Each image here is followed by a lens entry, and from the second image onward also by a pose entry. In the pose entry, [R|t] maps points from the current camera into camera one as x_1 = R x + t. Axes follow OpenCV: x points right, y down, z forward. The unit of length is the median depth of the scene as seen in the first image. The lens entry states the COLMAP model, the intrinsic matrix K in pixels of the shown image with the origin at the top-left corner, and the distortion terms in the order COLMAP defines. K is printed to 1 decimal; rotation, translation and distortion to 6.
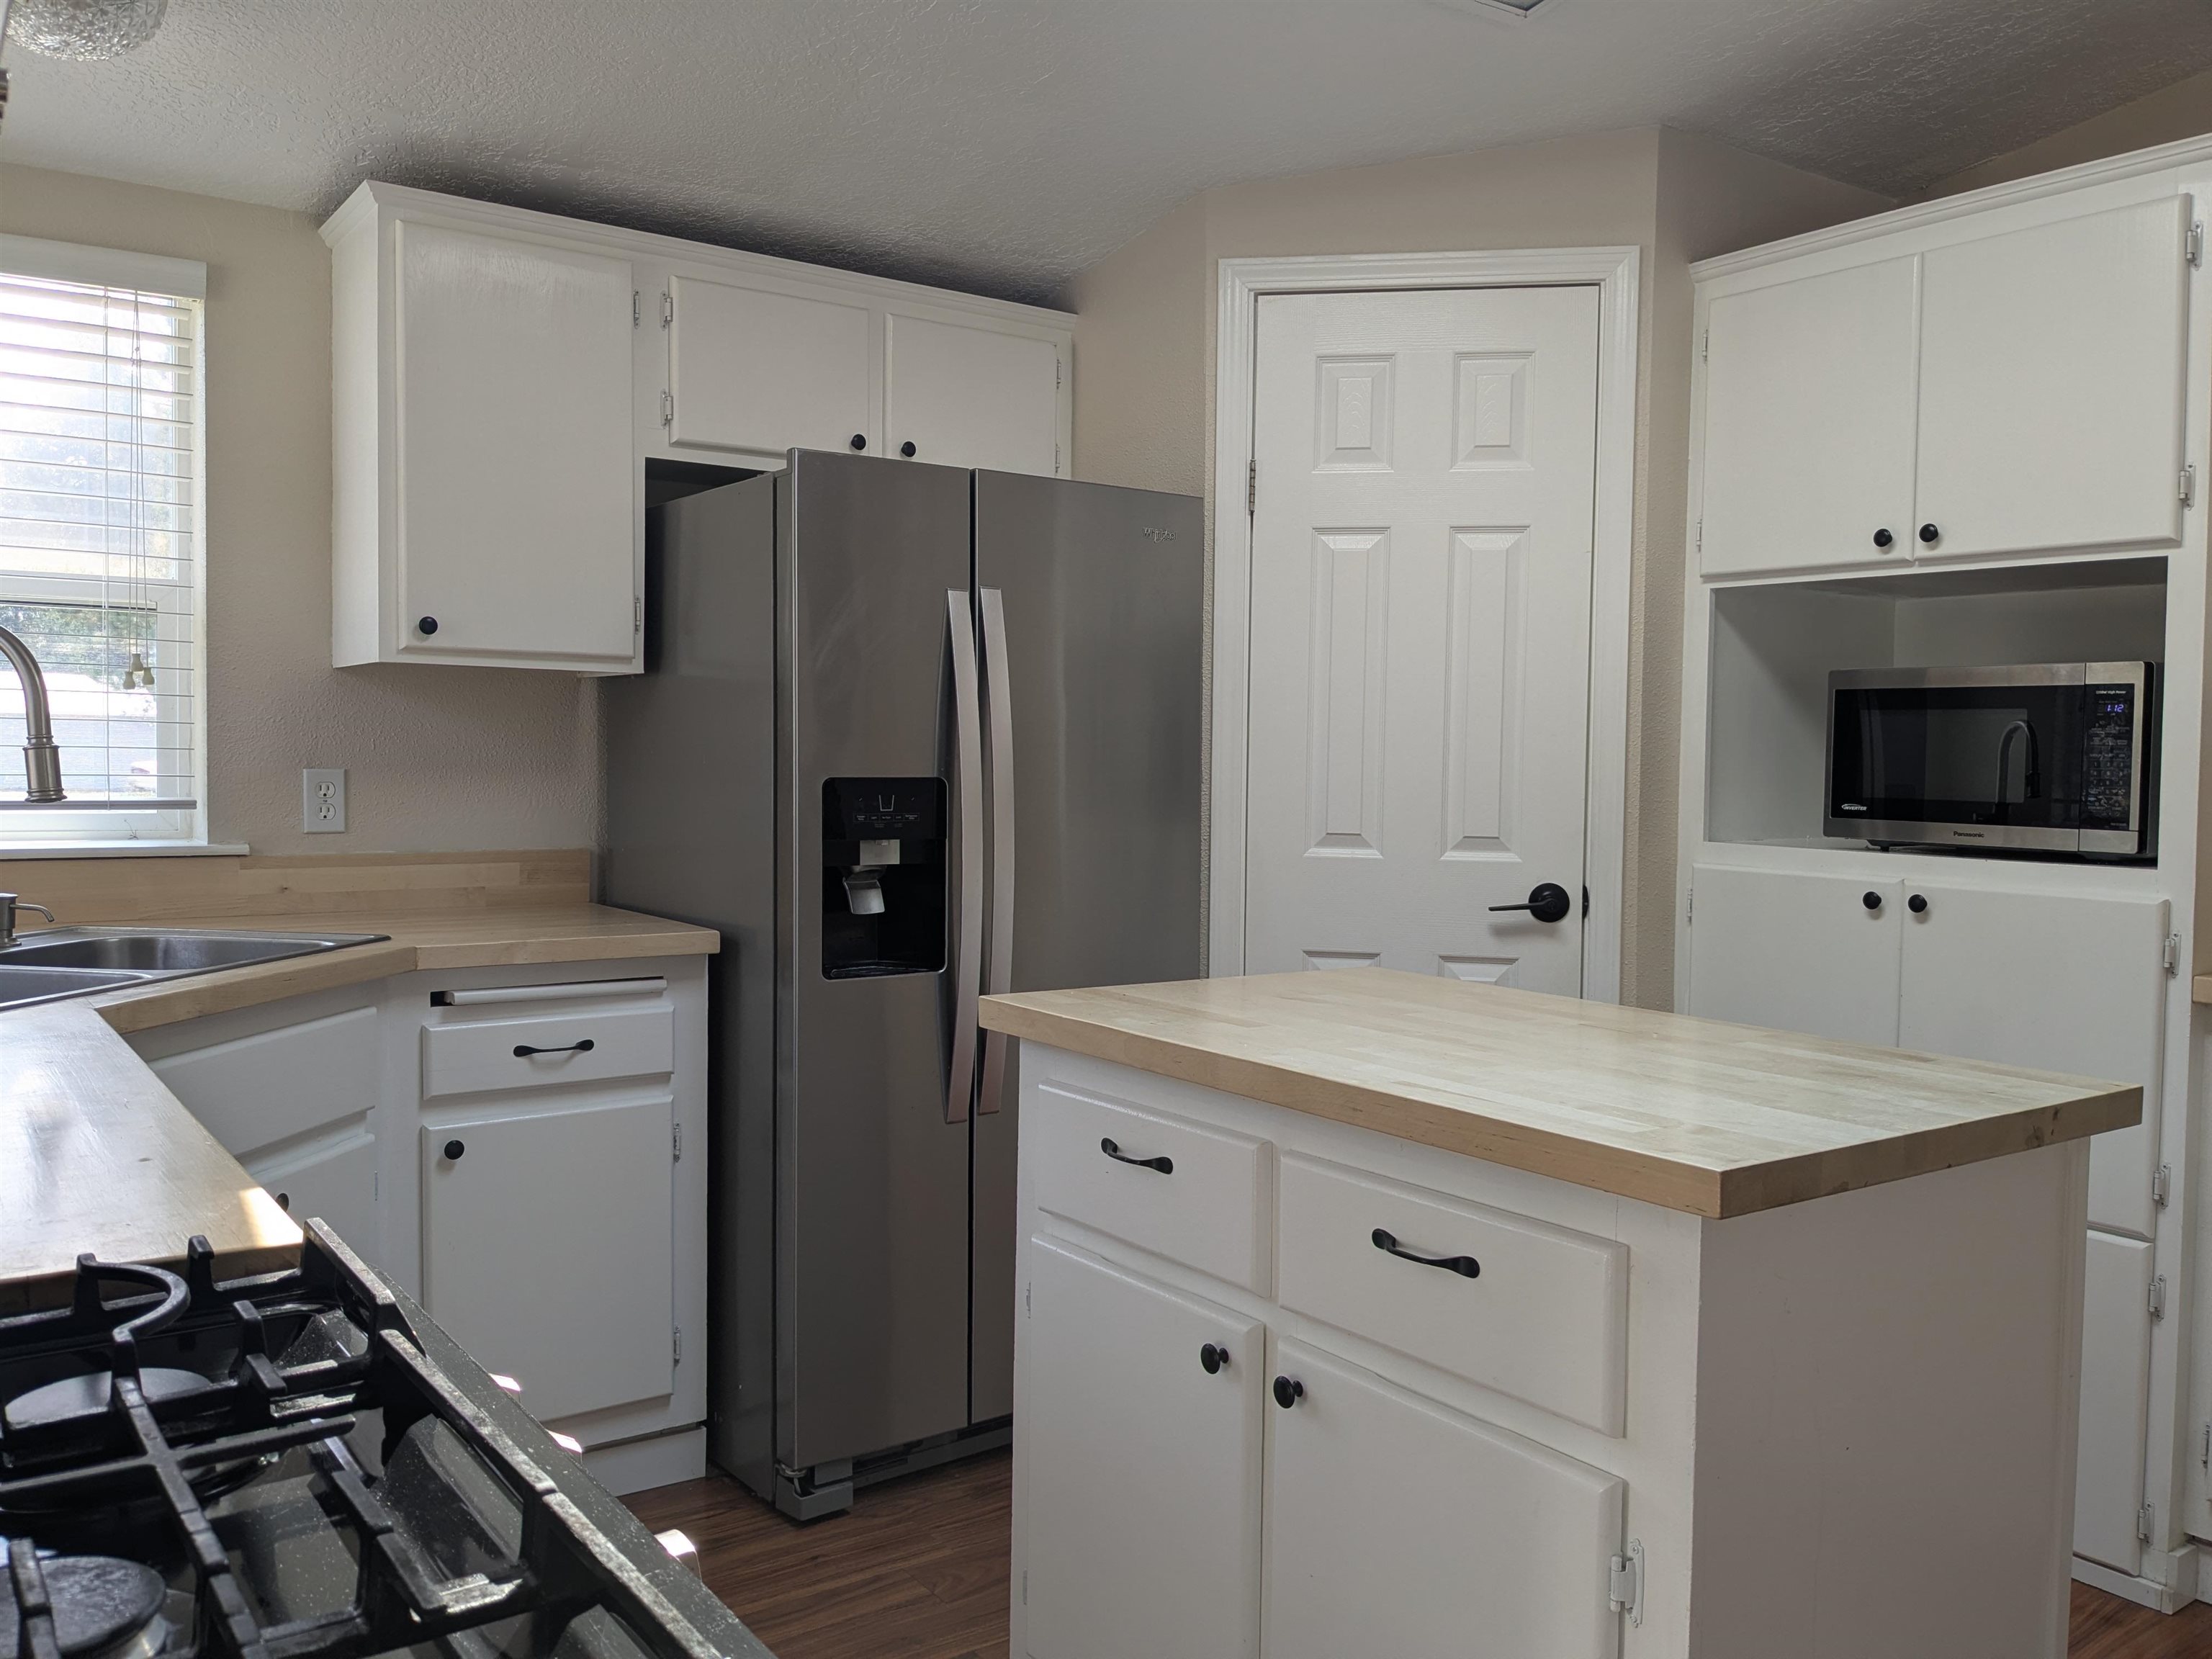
lens RADIAL K [[1776.1, 0, 1101.5], [0, 1776.1, 822.7], [0, 0, 1]] dist [0.036215, -0.037186]
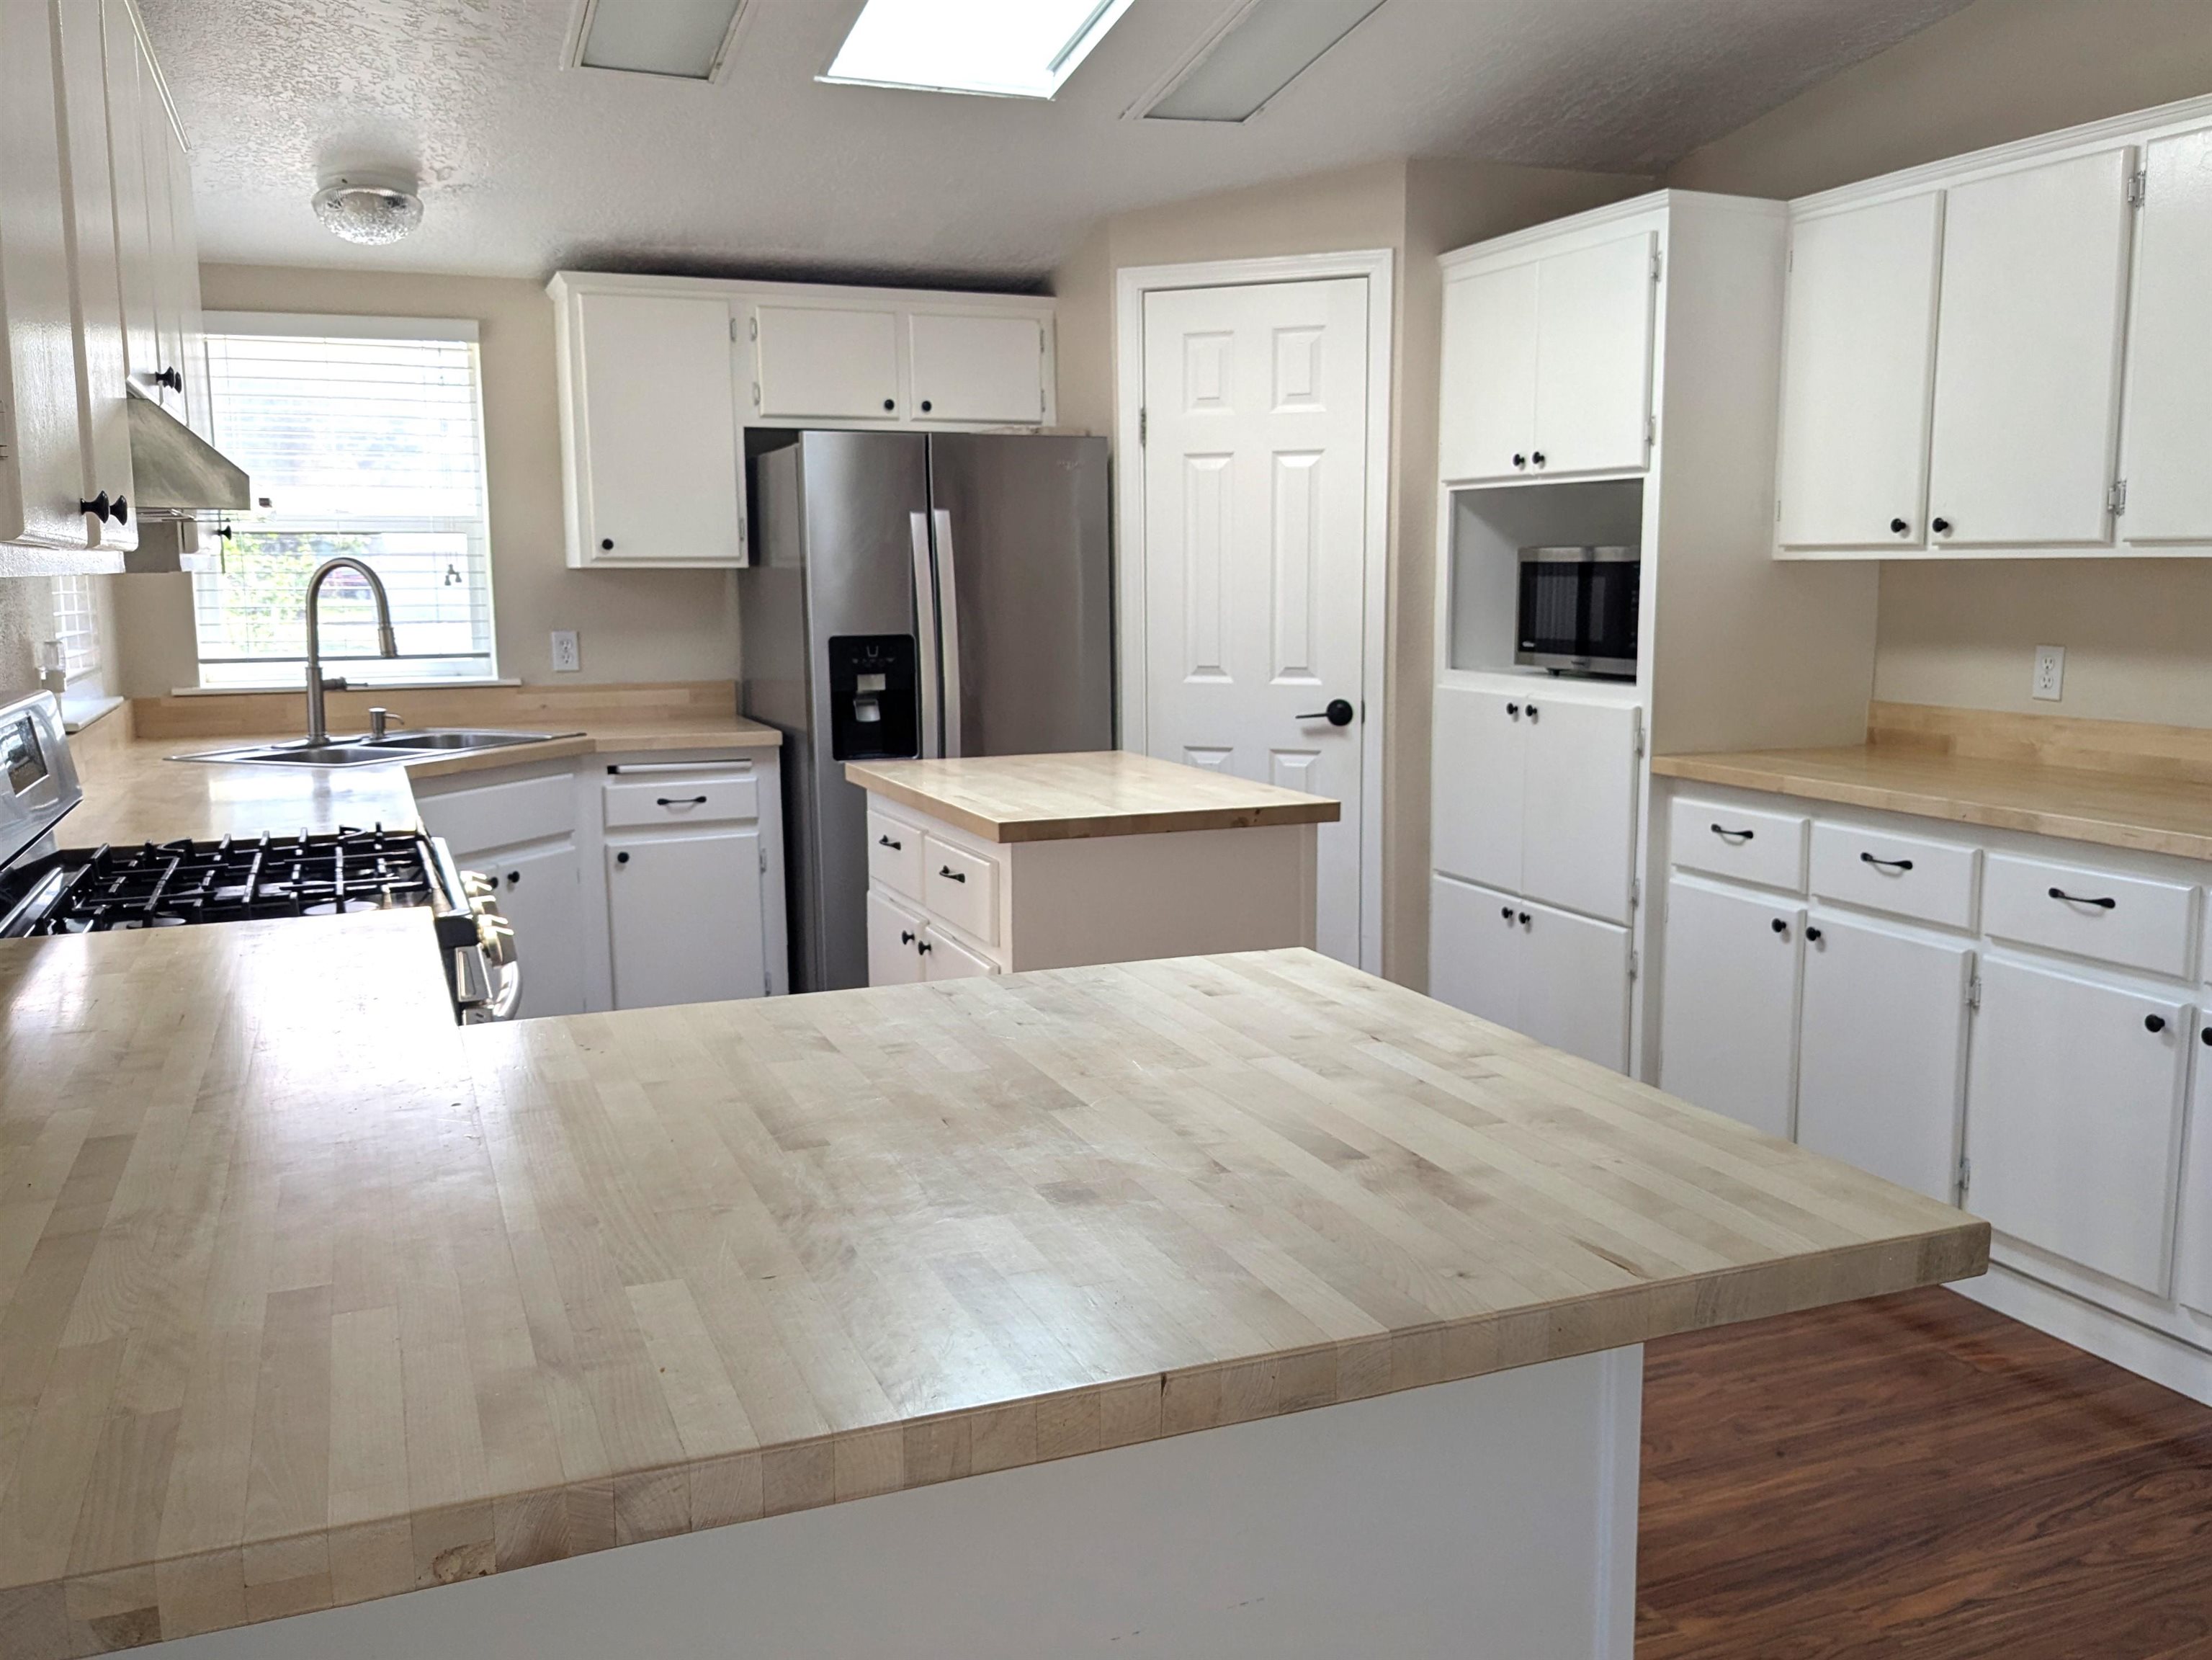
lens RADIAL K [[1776.3, 0, 1107.8], [0, 1776.3, 831.7], [0, 0, 1]] dist [0.036215, -0.037186]
pose [[0.976743, 0.010439, -0.214161, 0.399298], [0.011712, 0.994725, 0.101906, -0.008906], [0.214095, -0.102044, 0.971468, -0.487150]]
